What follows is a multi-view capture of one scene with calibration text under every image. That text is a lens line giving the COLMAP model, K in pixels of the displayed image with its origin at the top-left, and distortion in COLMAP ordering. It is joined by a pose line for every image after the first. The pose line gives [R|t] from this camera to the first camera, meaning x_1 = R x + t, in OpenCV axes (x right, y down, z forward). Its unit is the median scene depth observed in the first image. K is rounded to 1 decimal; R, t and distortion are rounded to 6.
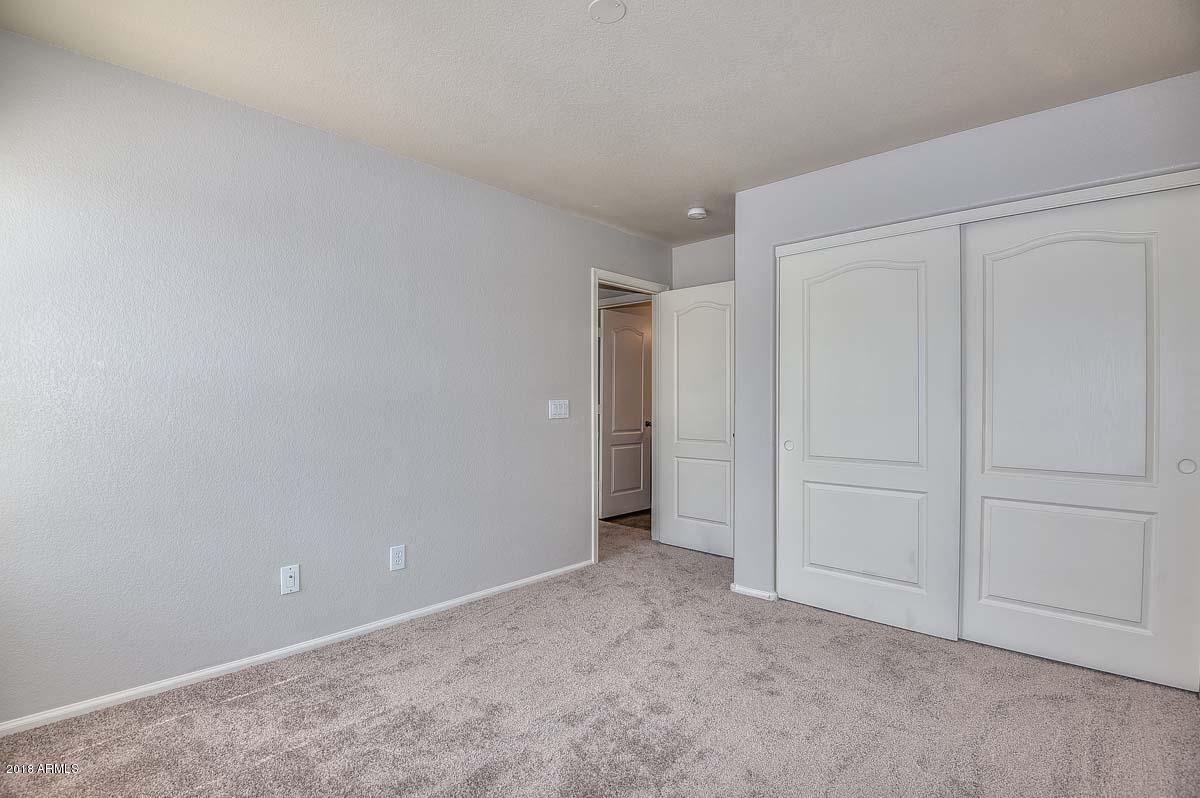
lens RADIAL K [[557.7, 0, 597.2], [0, 557.7, 396.9], [0, 0, 1]] dist [-0.023040, -0.009219]
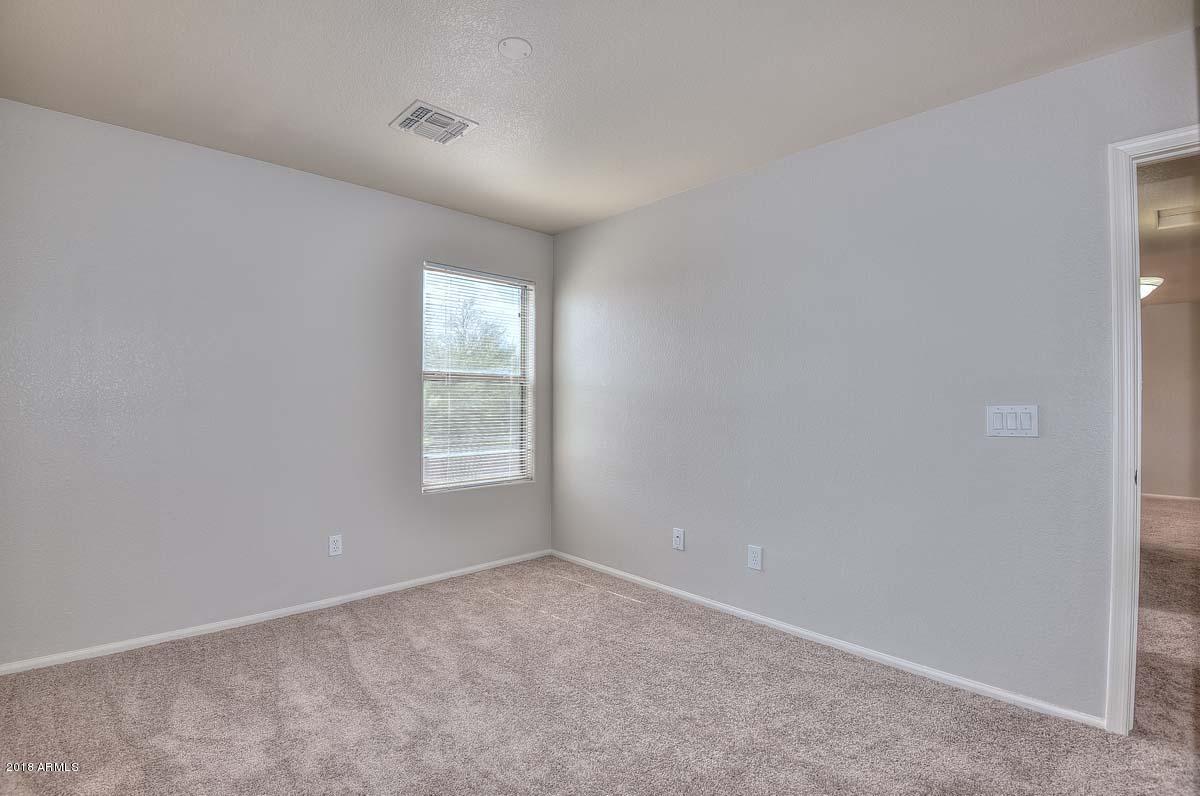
lens RADIAL K [[557.7, 0, 602.7], [0, 557.7, 399.7], [0, 0, 1]] dist [-0.023040, -0.009219]
pose [[-0.030493, -0.003048, -0.999530, 0.517829], [-0.011979, 0.999925, -0.002683, 0.007022], [0.999463, 0.011892, -0.030527, 0.585981]]
